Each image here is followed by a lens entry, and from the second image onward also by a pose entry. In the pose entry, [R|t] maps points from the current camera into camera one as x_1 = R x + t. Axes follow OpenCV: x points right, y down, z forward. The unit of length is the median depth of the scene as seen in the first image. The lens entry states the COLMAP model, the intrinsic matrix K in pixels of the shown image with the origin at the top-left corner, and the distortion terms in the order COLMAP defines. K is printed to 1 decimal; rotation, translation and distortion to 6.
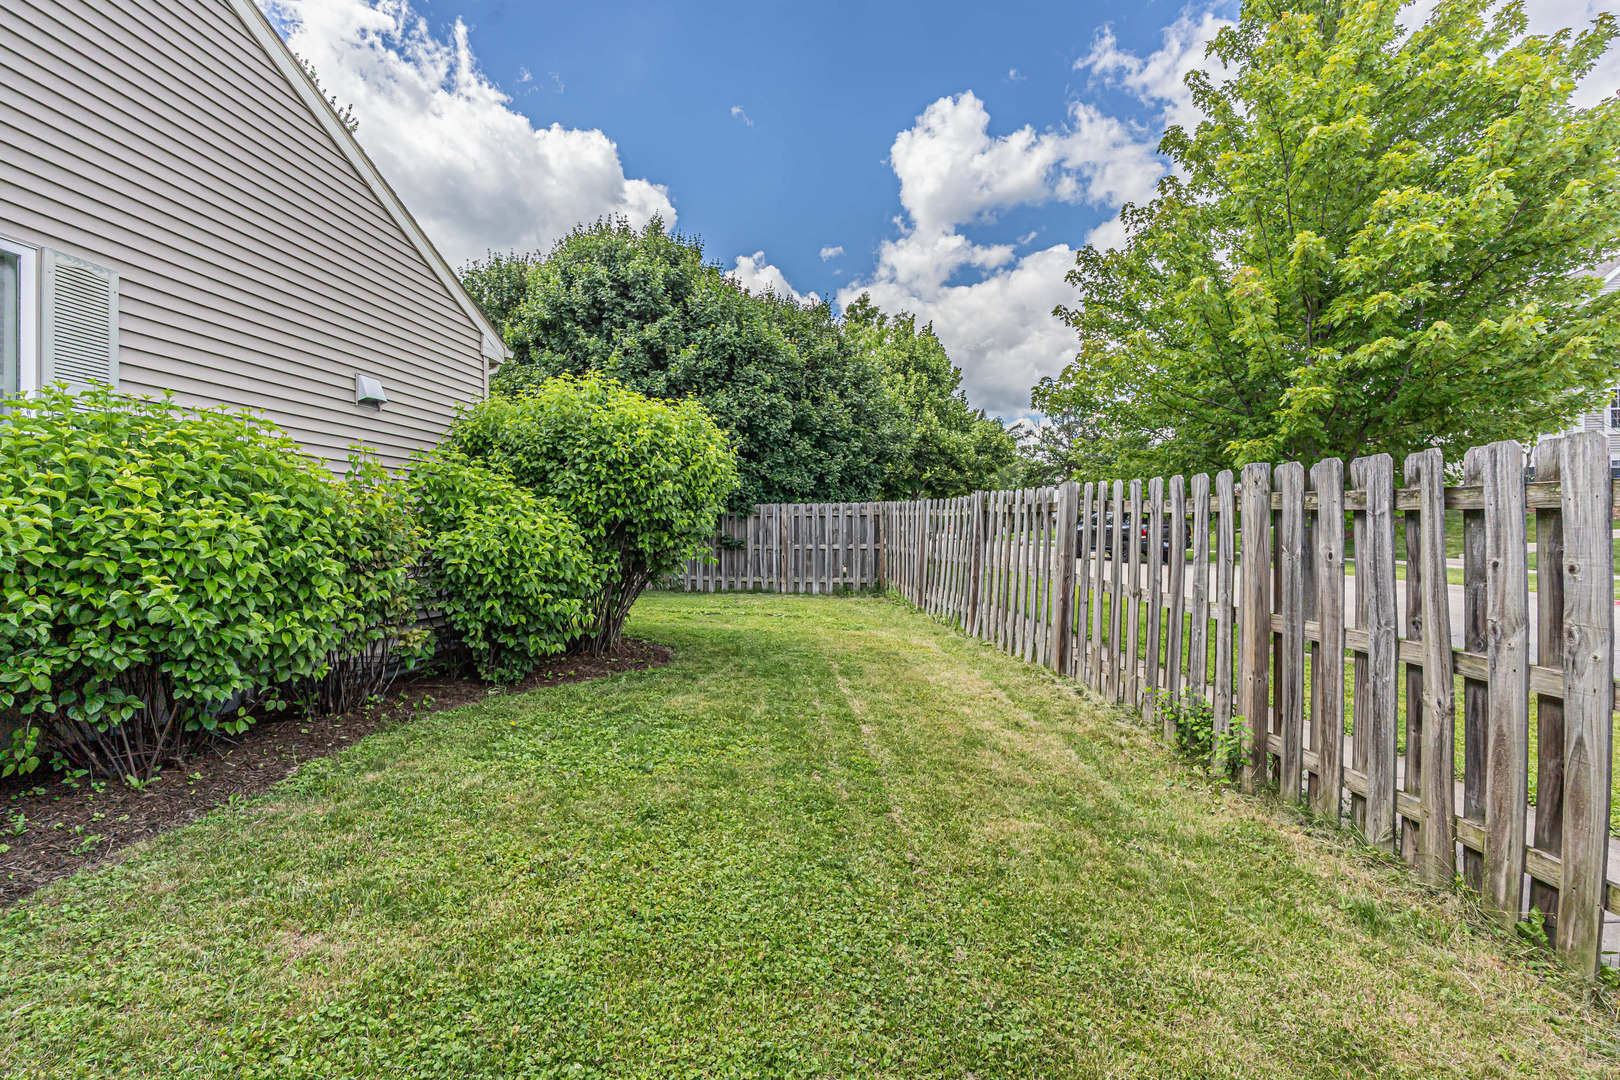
lens RADIAL K [[701.8, 0, 811.0], [0, 701.8, 542.3], [0, 0, 1]] dist [-0.000659, -0.000175]
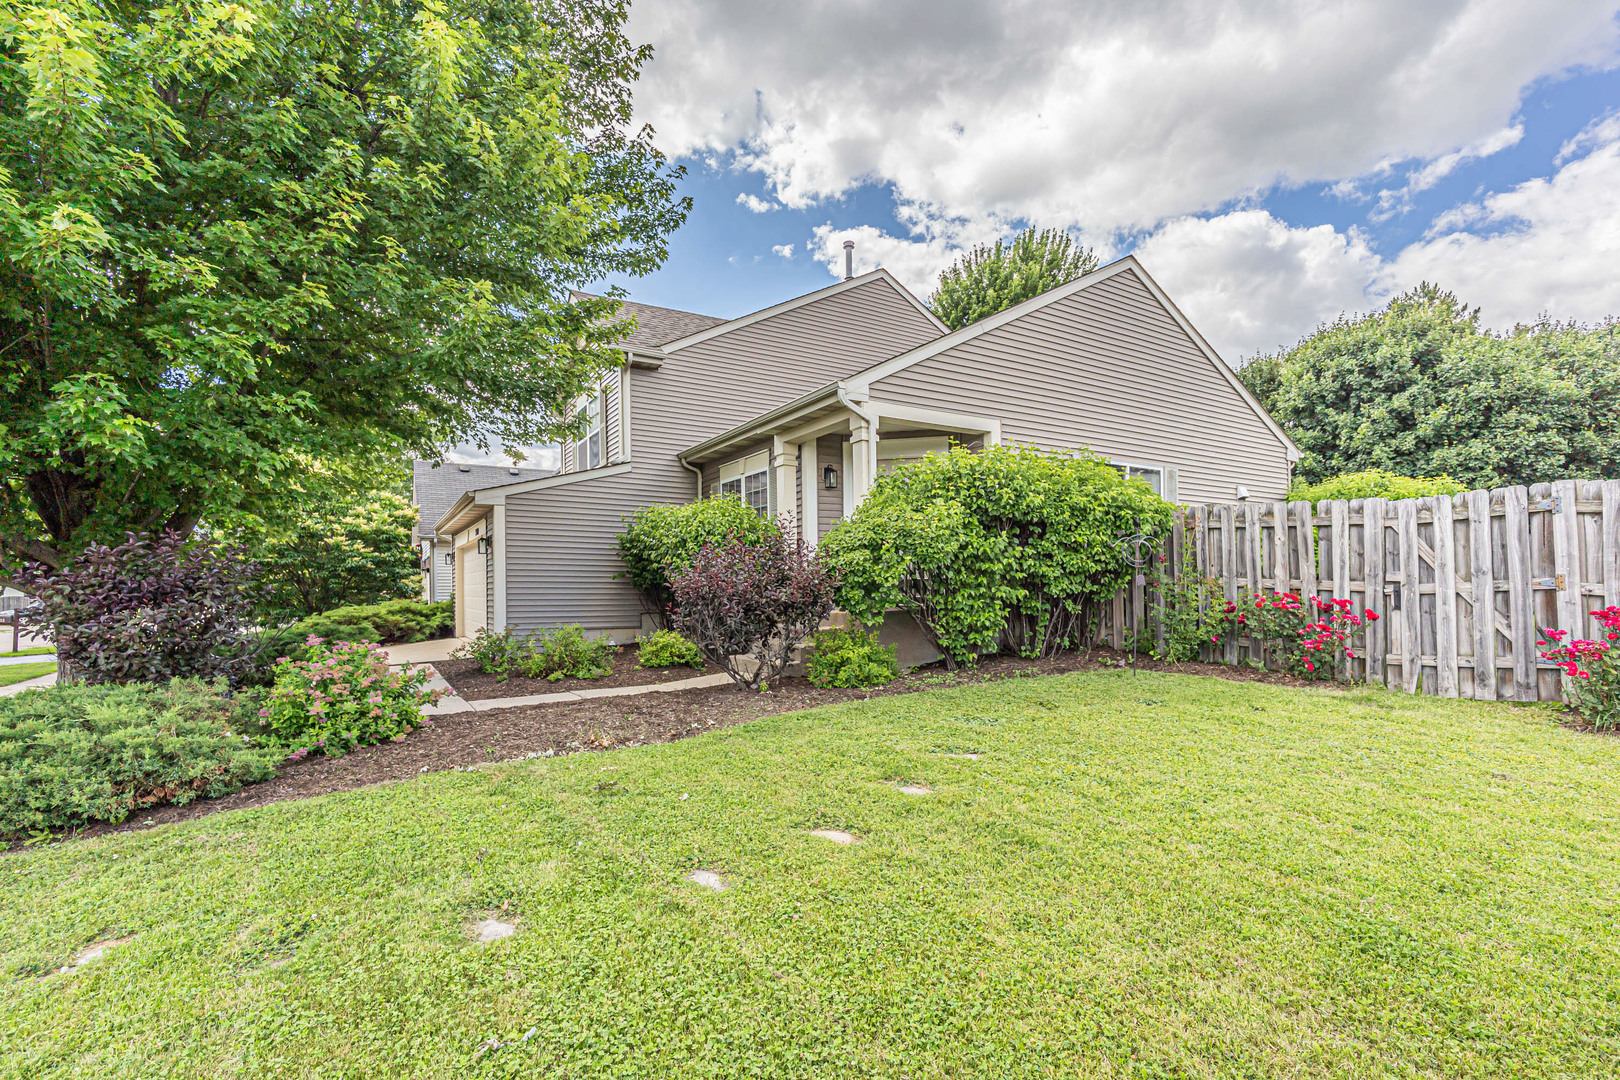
lens RADIAL K [[701.8, 0, 829.1], [0, 701.8, 590.1], [0, 0, 1]] dist [-0.000659, -0.000175]
pose [[0.630067, -0.003045, -0.776534, 0.095282], [0.000108, 0.999993, -0.003834, 0.035377], [0.776540, 0.002332, 0.630063, -0.542831]]
